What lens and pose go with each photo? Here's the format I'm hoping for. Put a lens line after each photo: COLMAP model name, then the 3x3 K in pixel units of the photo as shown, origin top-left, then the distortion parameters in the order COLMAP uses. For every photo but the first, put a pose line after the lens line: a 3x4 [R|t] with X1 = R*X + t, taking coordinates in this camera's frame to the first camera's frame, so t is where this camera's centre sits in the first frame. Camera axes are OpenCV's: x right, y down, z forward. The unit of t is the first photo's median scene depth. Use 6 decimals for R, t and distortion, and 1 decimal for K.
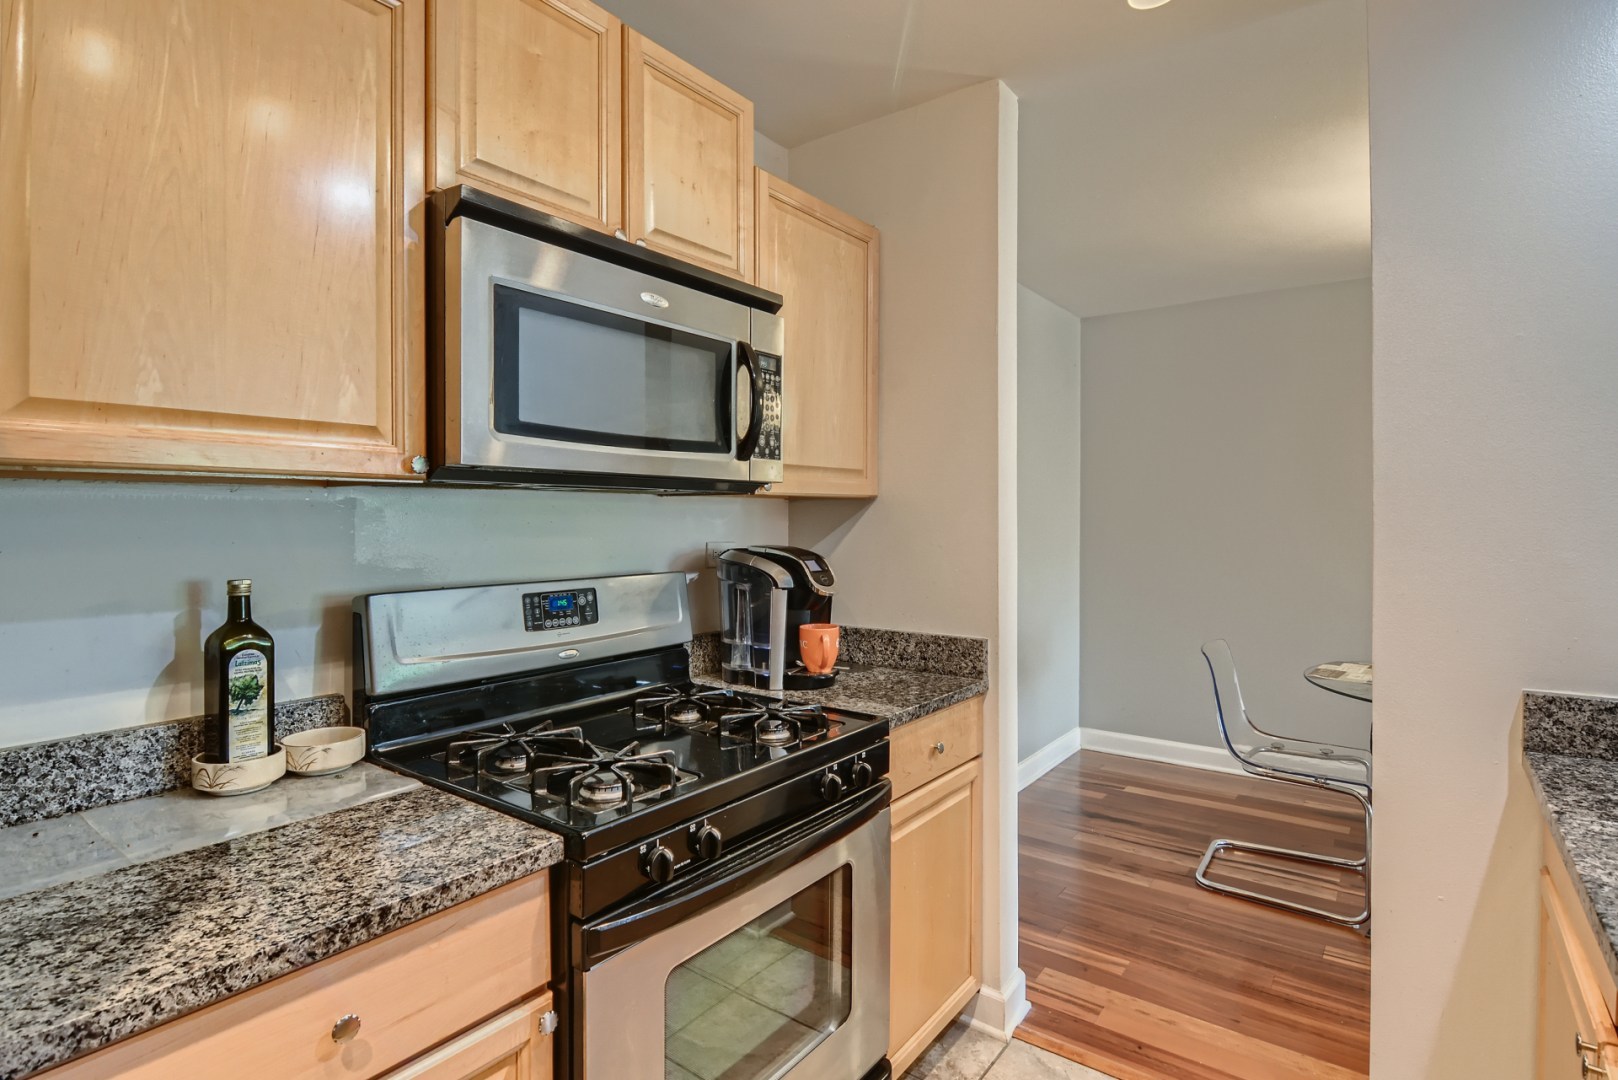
lens RADIAL K [[821.0, 0, 807.2], [0, 821.0, 515.5], [0, 0, 1]] dist [-0.016521, -0.000456]
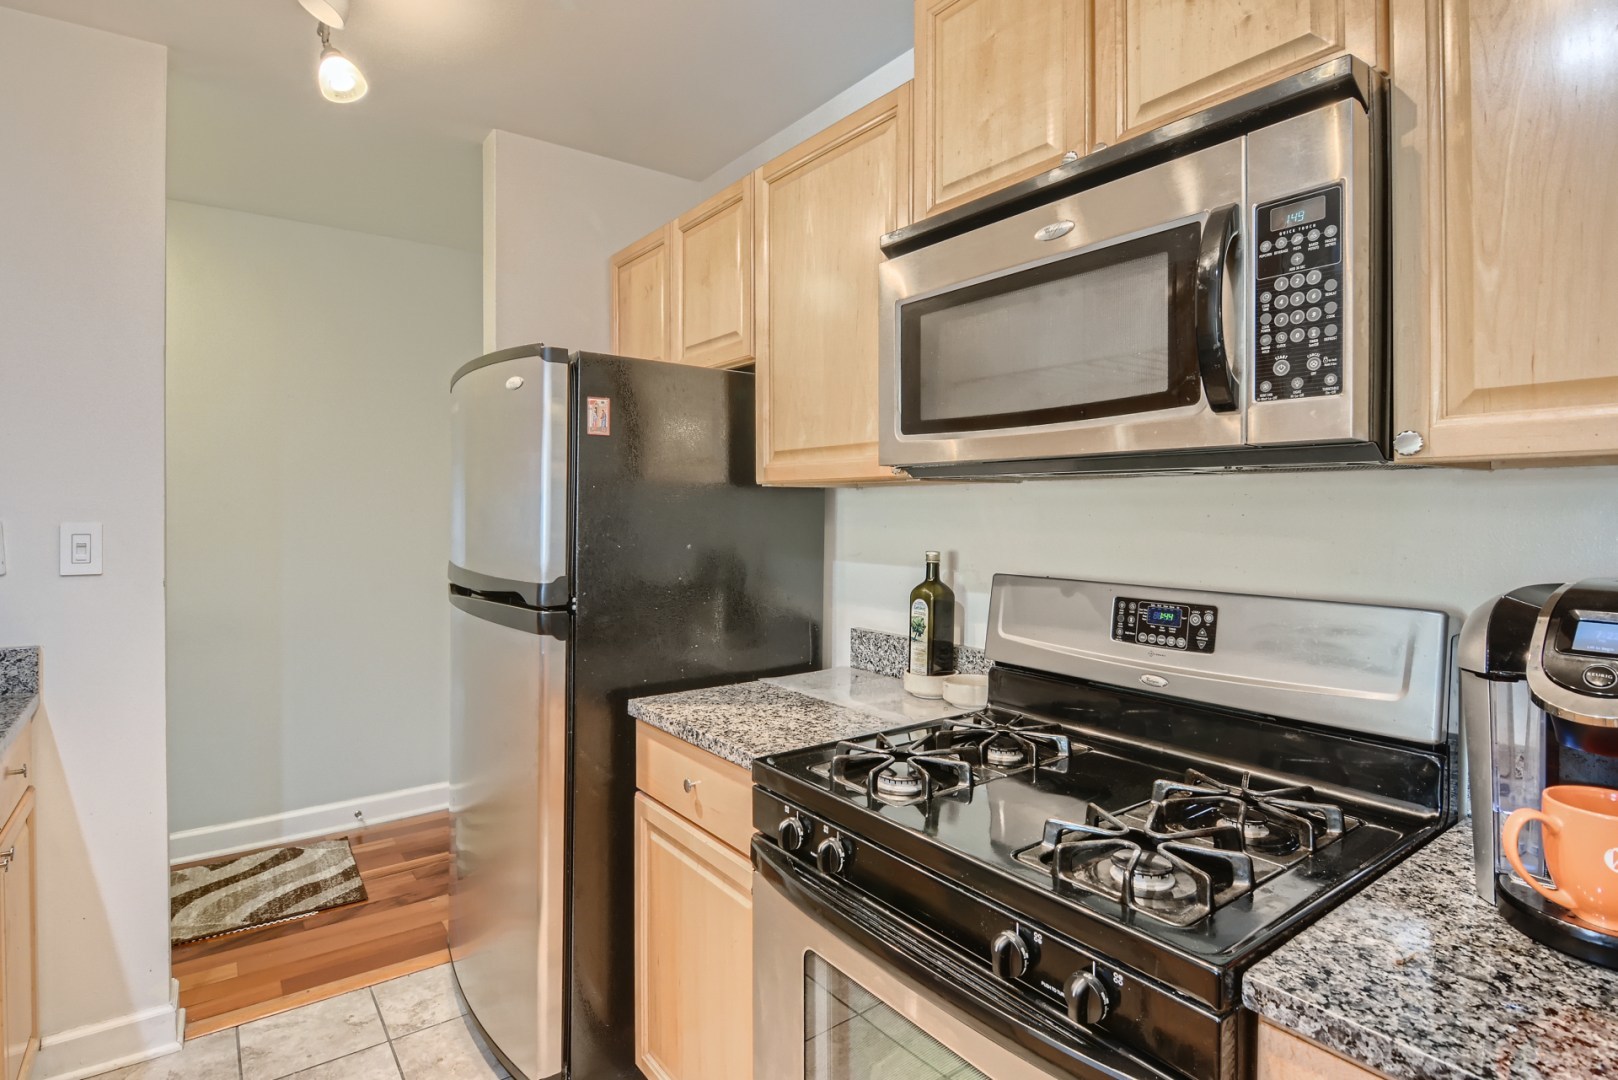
lens RADIAL K [[835.7, 0, 809.9], [0, 835.7, 510.0], [0, 0, 1]] dist [0.003336, -0.007026]
pose [[-0.297401, 0.005113, -0.954739, 0.587057], [0.002066, 0.999987, 0.004711, -0.001436], [0.954750, -0.000571, -0.297407, 0.925264]]
